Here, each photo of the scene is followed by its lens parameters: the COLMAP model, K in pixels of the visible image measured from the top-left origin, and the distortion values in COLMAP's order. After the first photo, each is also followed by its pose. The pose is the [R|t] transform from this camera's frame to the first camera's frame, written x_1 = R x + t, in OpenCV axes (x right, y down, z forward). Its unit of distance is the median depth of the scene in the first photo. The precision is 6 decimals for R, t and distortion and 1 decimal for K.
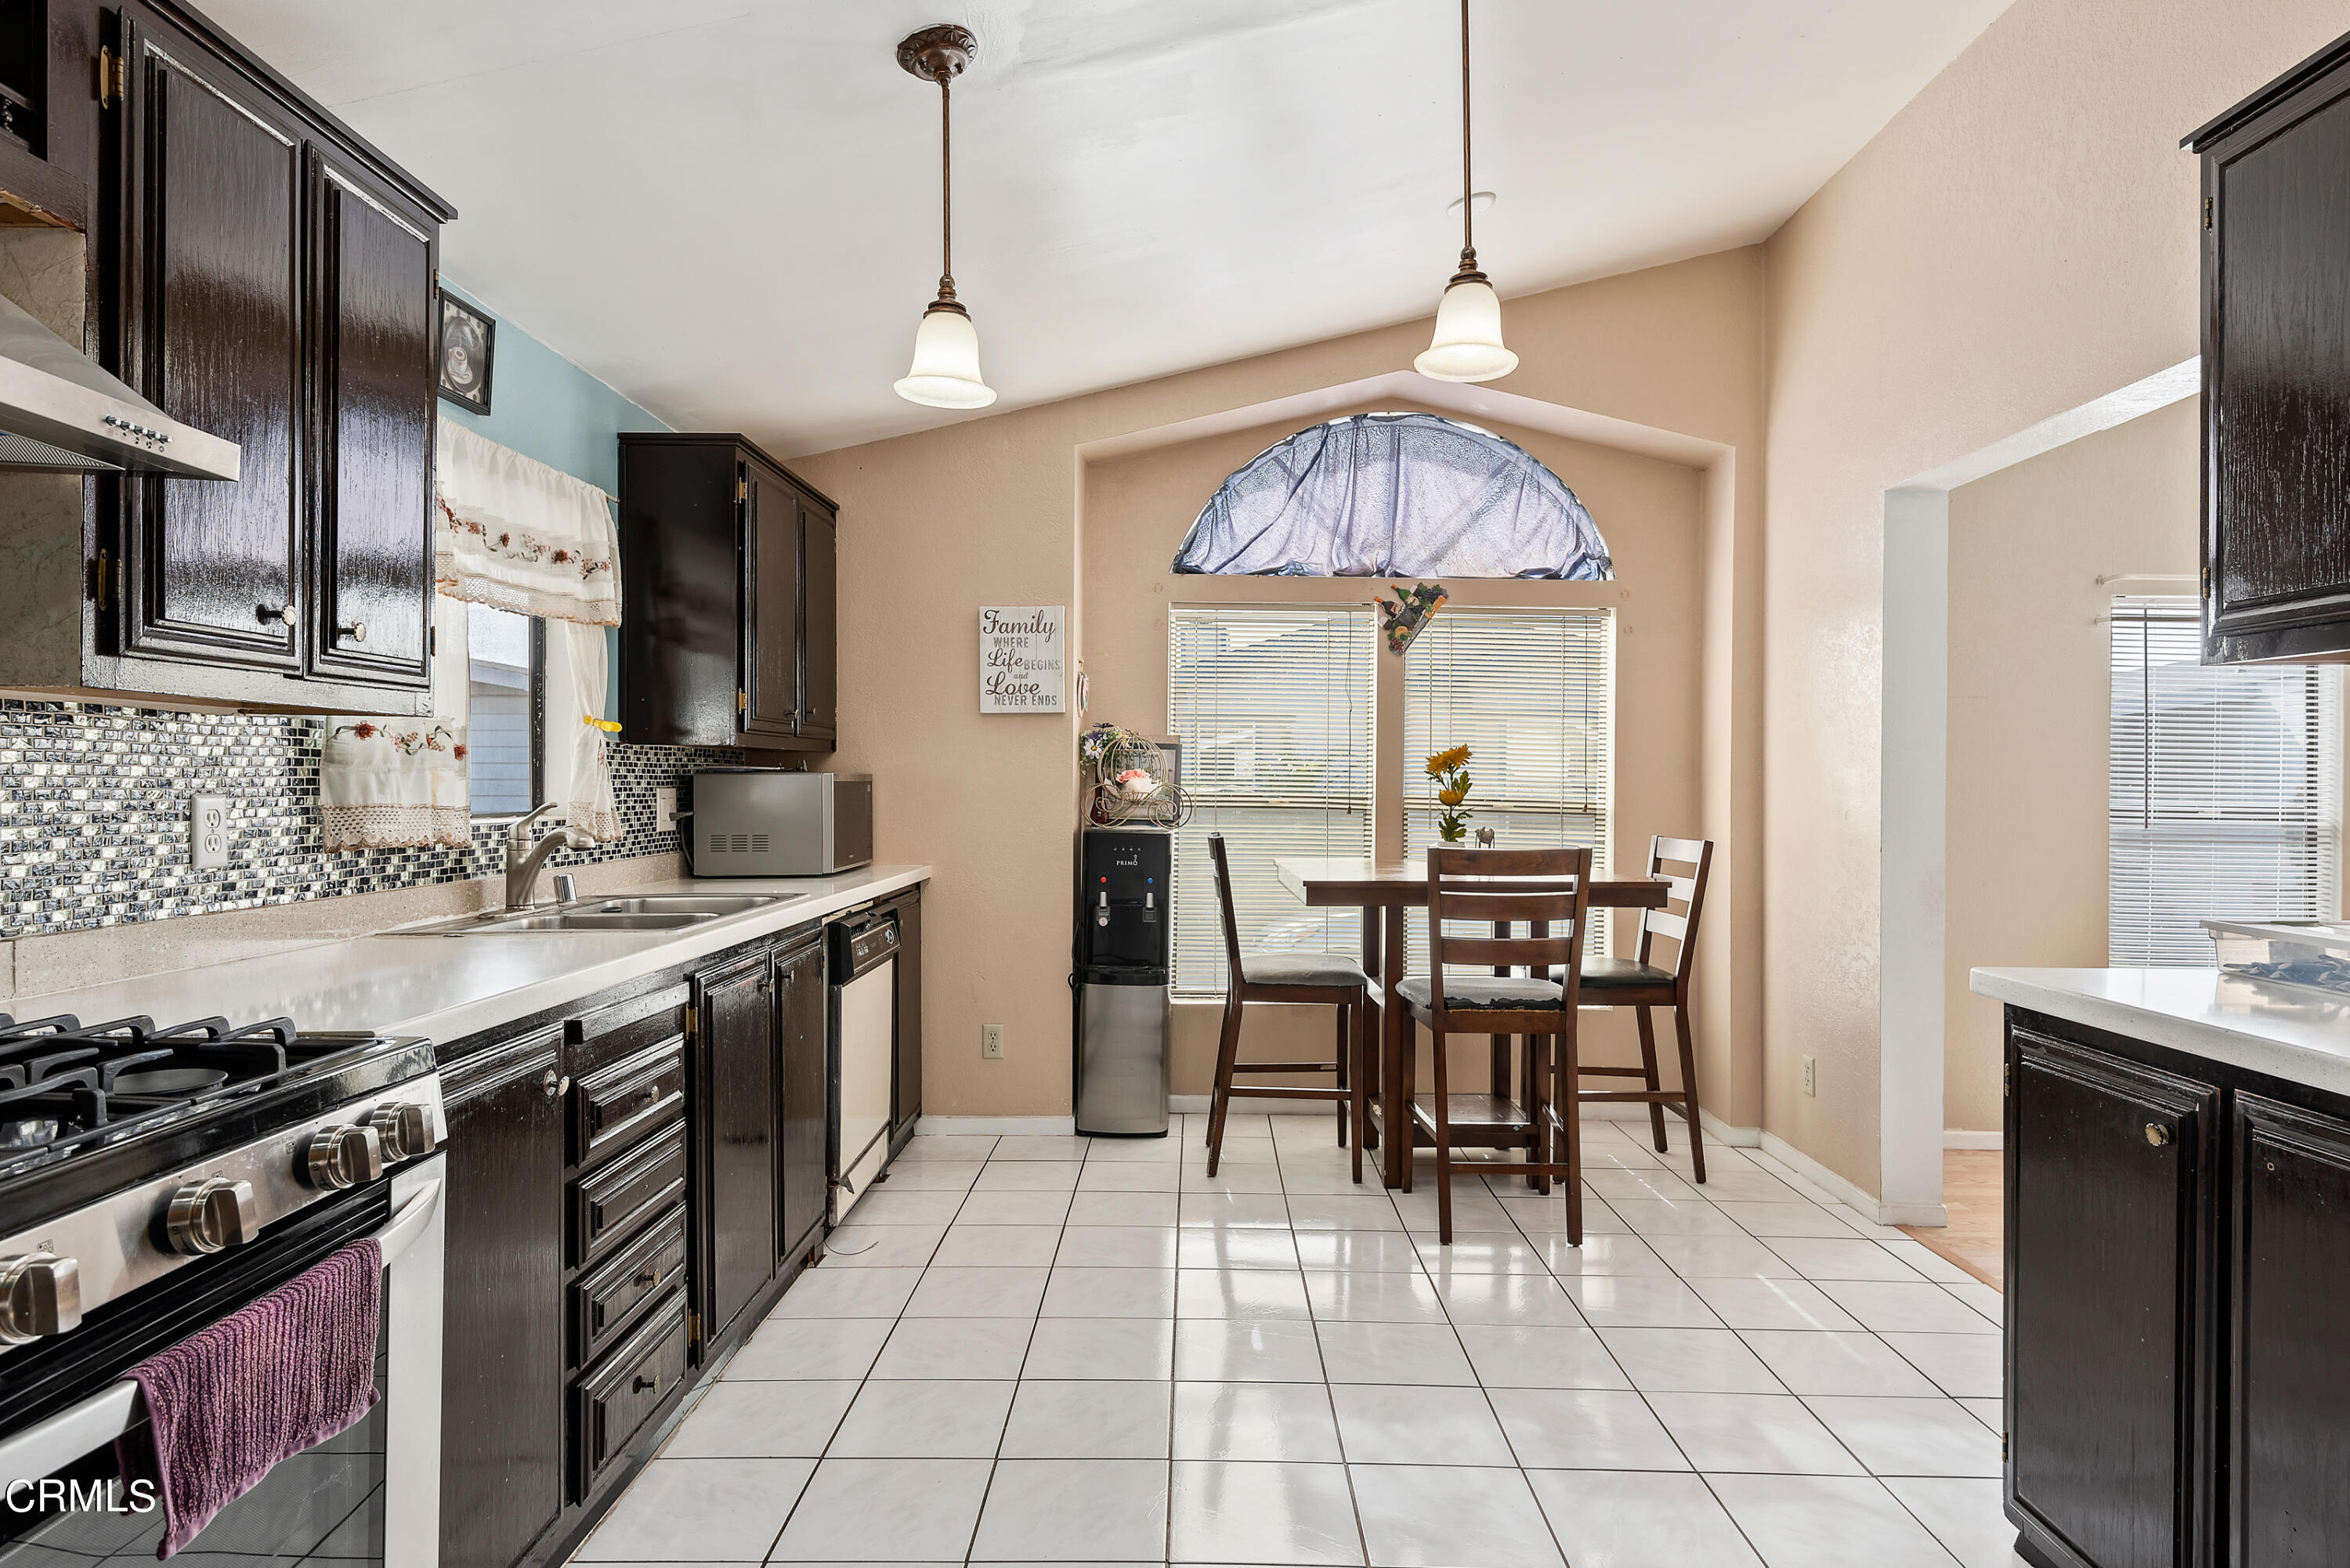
lens RADIAL K [[1339.8, 0, 1175.6], [0, 1339.8, 781.0], [0, 0, 1]] dist [-0.001278, -0.000035]
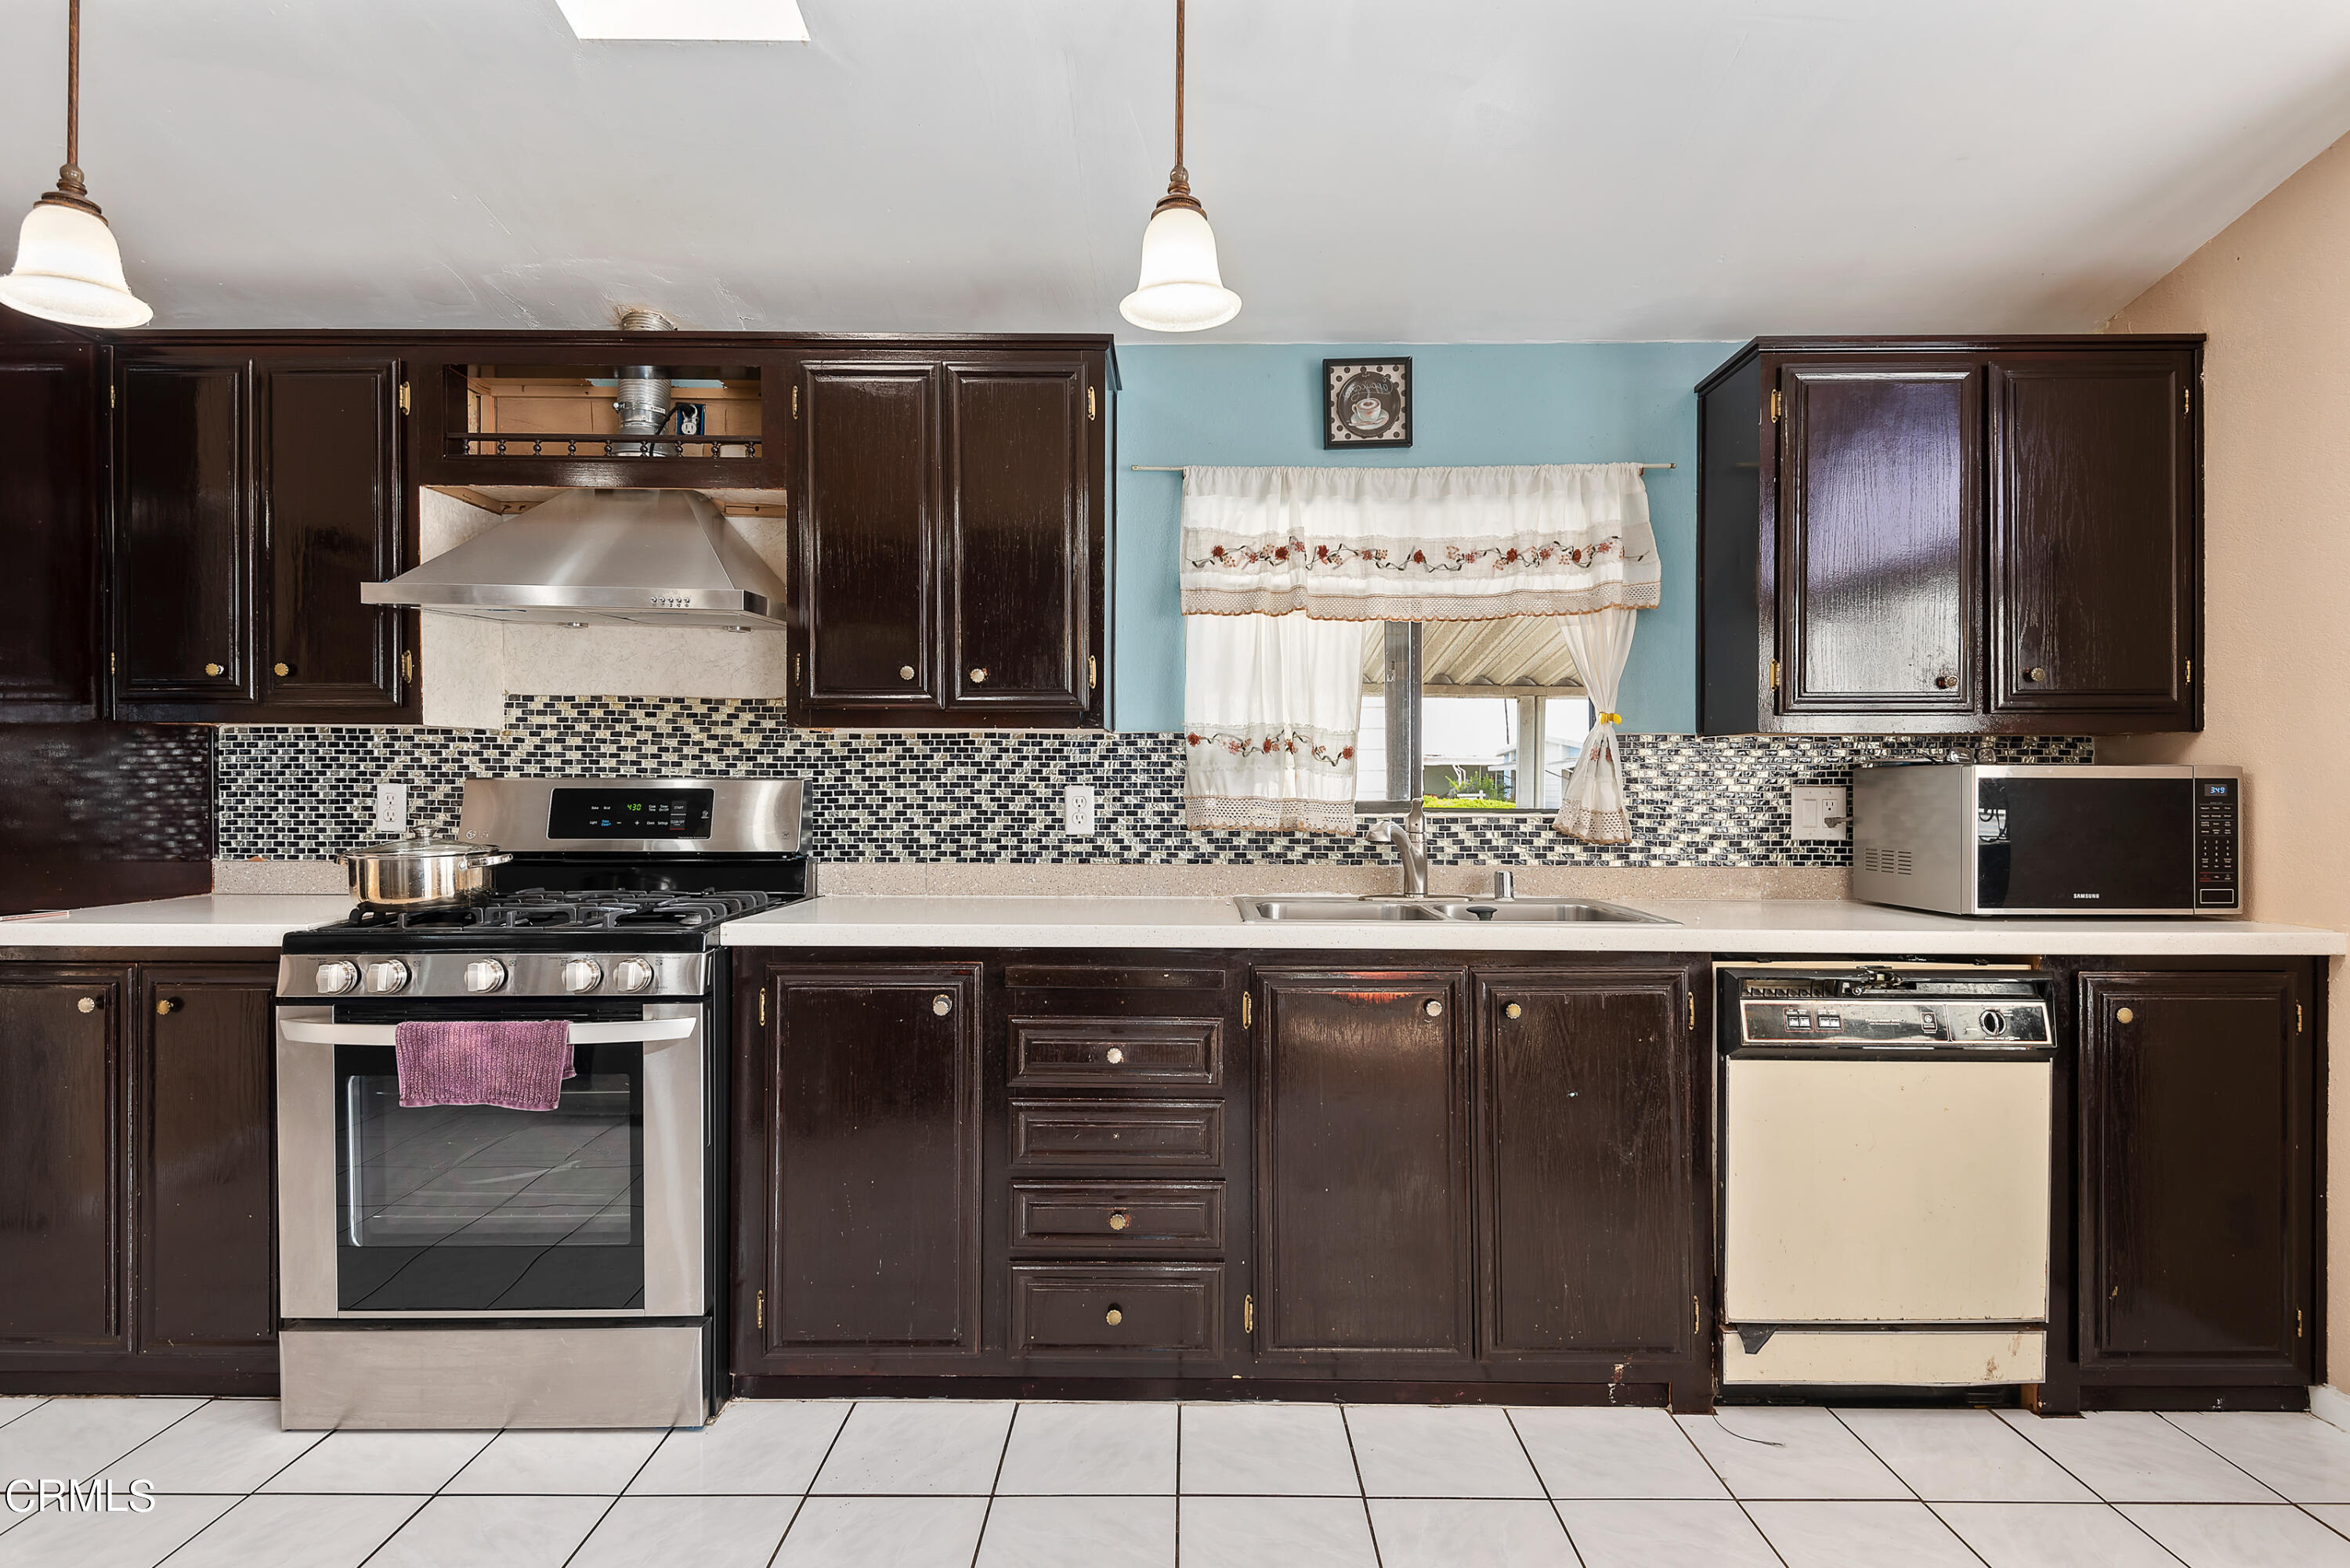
lens RADIAL K [[1119.2, 0, 1176.8], [0, 1119.2, 781.8], [0, 0, 1]] dist [0.000816, 0.000012]
pose [[0.006786, 0.001286, -0.999976, 0.459317], [-0.002471, 0.999996, 0.001270, 0.002418], [0.999974, 0.002462, 0.006789, 0.899167]]
